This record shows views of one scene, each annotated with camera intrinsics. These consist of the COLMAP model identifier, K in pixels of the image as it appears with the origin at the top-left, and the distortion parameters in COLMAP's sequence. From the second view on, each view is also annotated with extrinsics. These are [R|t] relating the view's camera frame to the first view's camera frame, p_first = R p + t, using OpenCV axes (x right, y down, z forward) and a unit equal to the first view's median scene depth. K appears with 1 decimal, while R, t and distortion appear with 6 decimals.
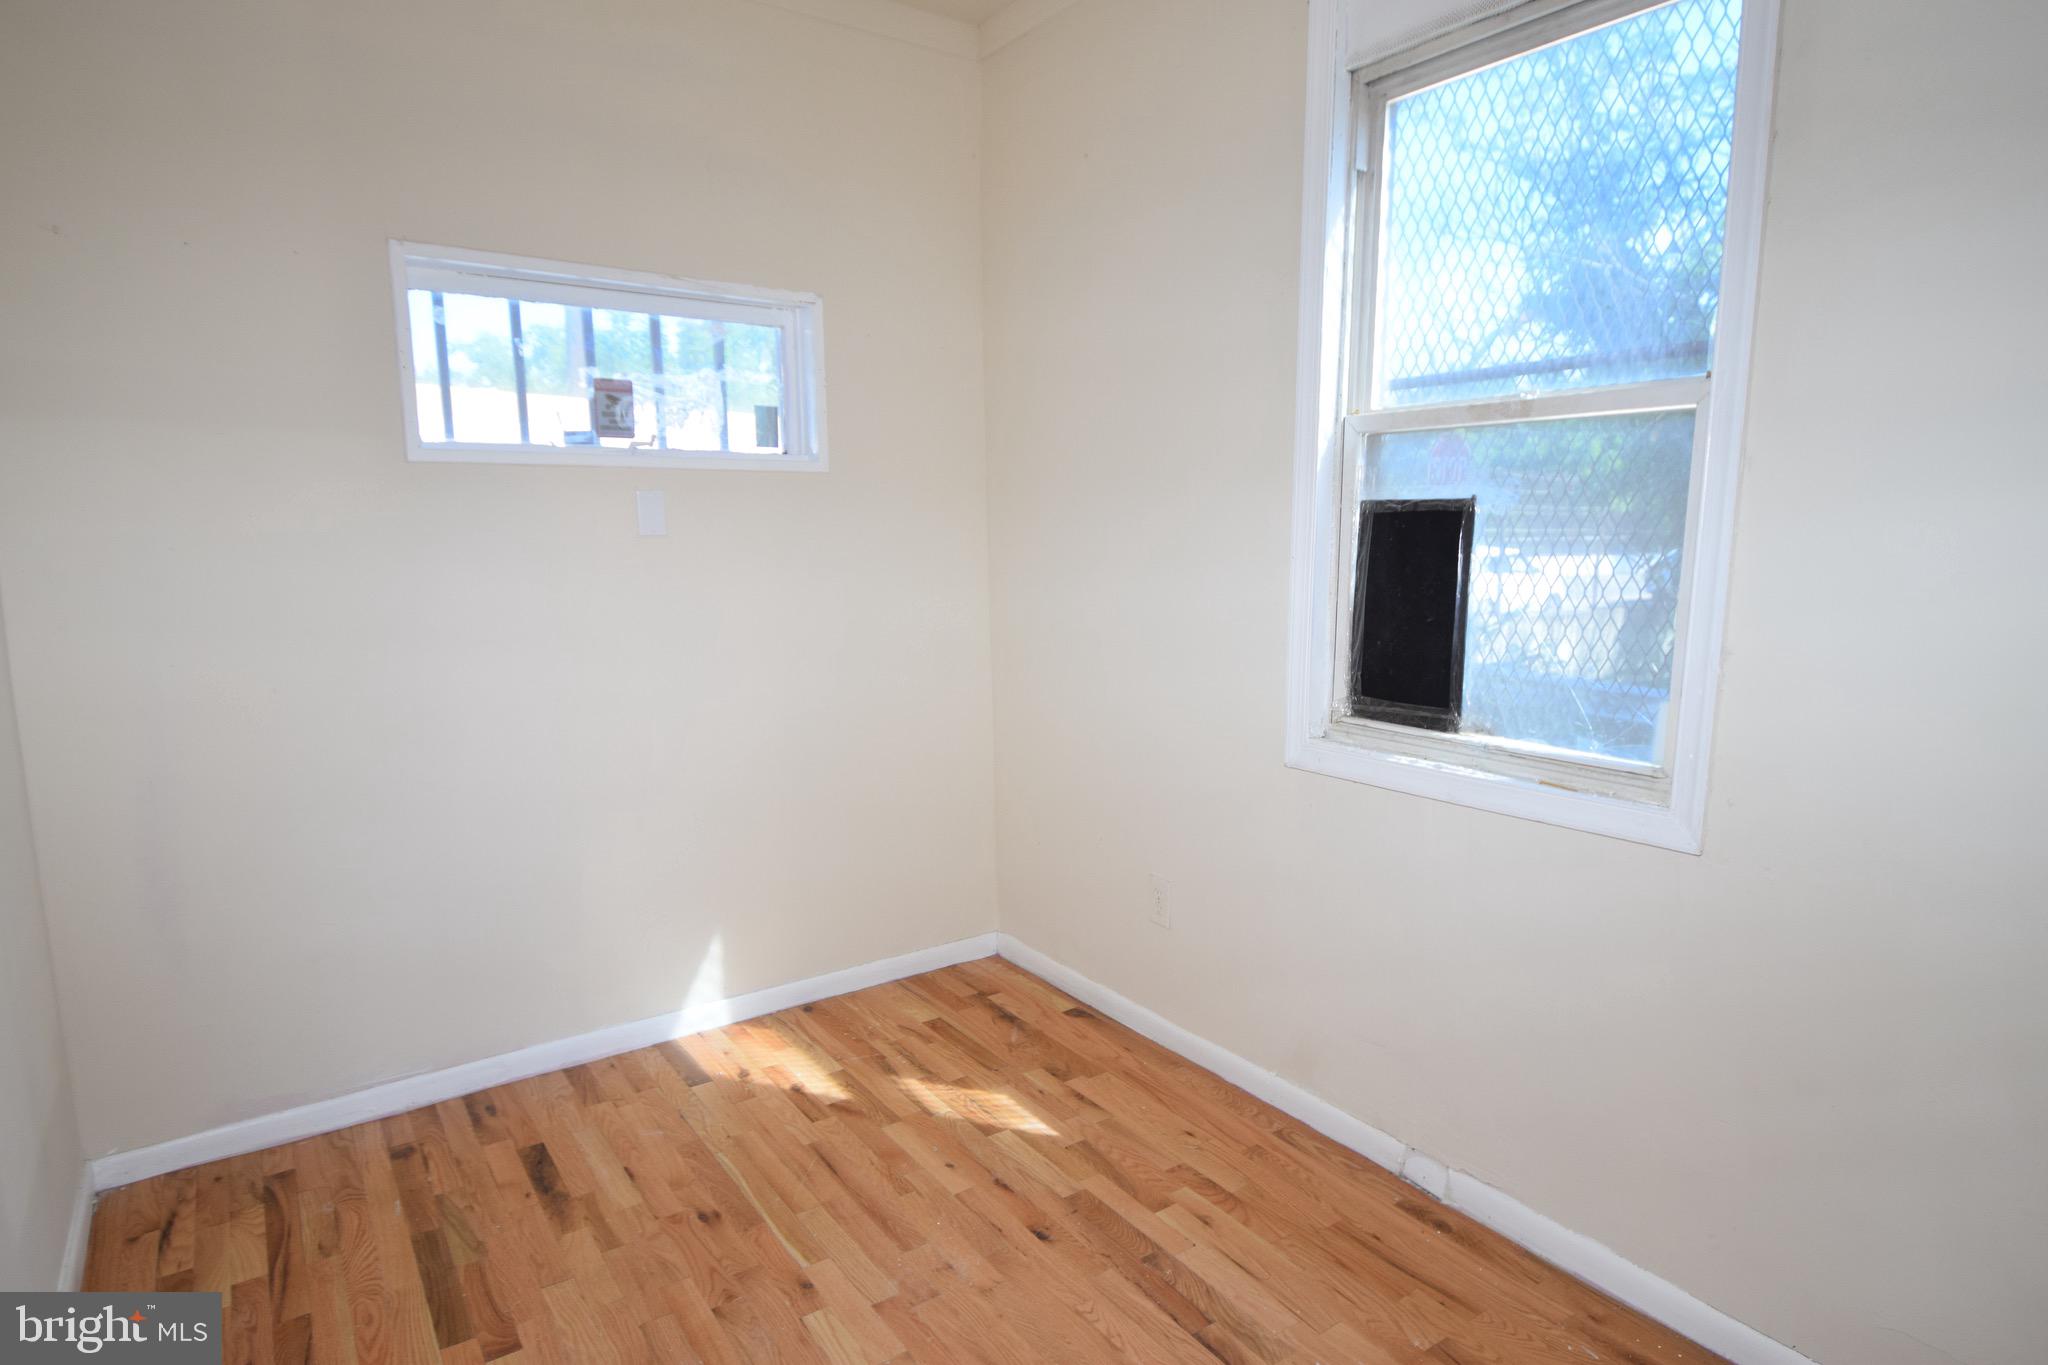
lens RADIAL K [[1101.2, 0, 1024.0], [0, 1101.2, 682.5], [0, 0, 1]] dist [0.001126, 0.000098]
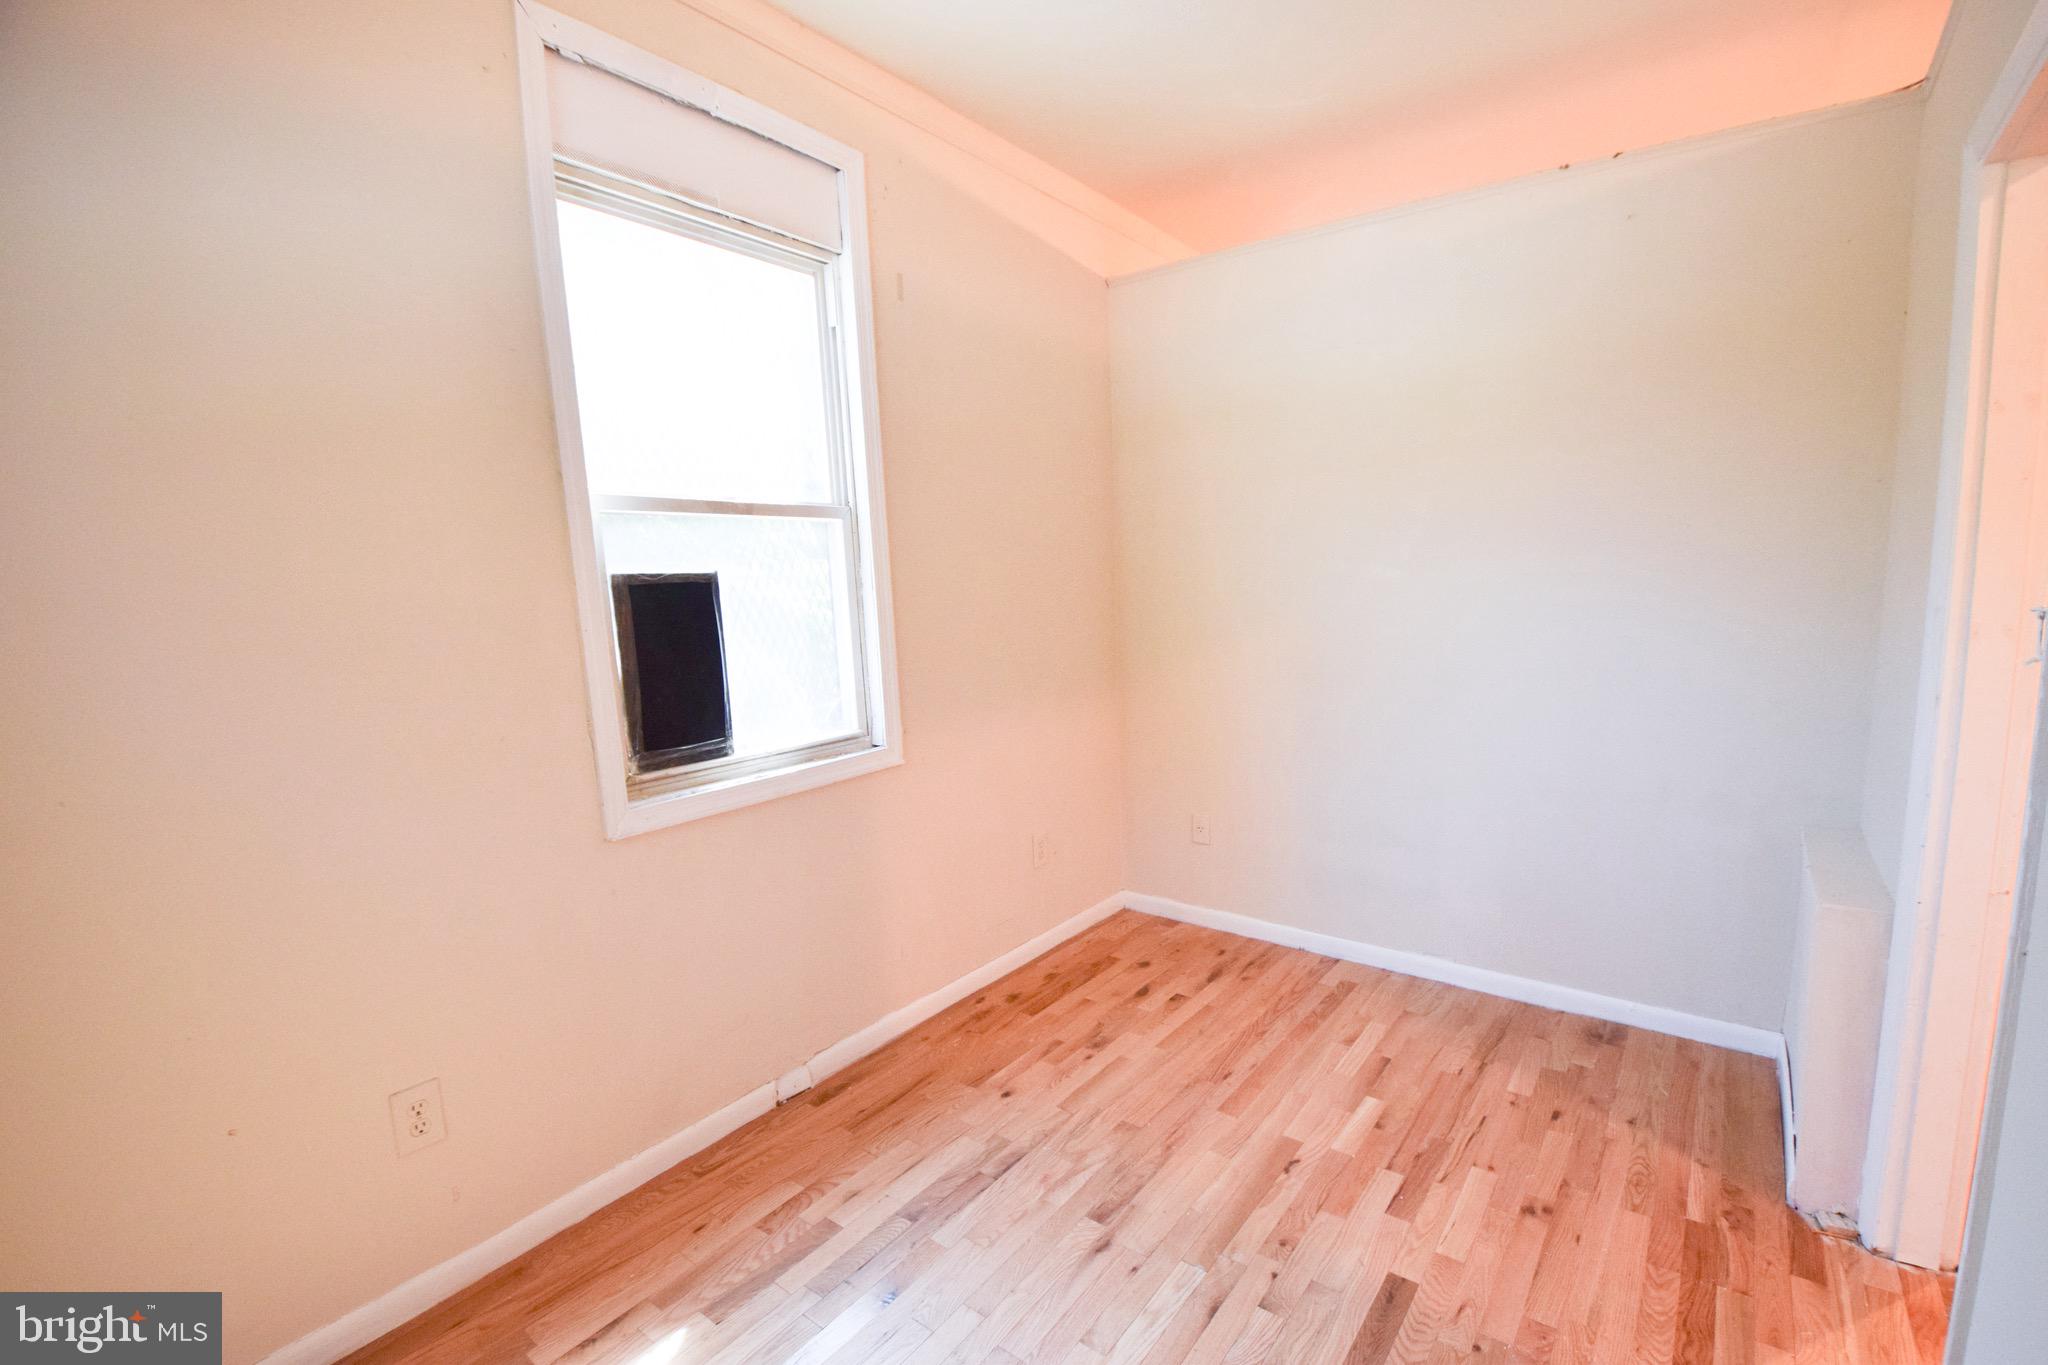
lens RADIAL K [[896.9, 0, 1055.0], [0, 896.9, 713.9], [0, 0, 1]] dist [0.019739, -0.026464]
pose [[-0.314582, -0.135161, 0.939558, -0.664245], [0.163645, 0.967268, 0.193939, -0.135104], [-0.935018, 0.214764, -0.282167, 0.887876]]
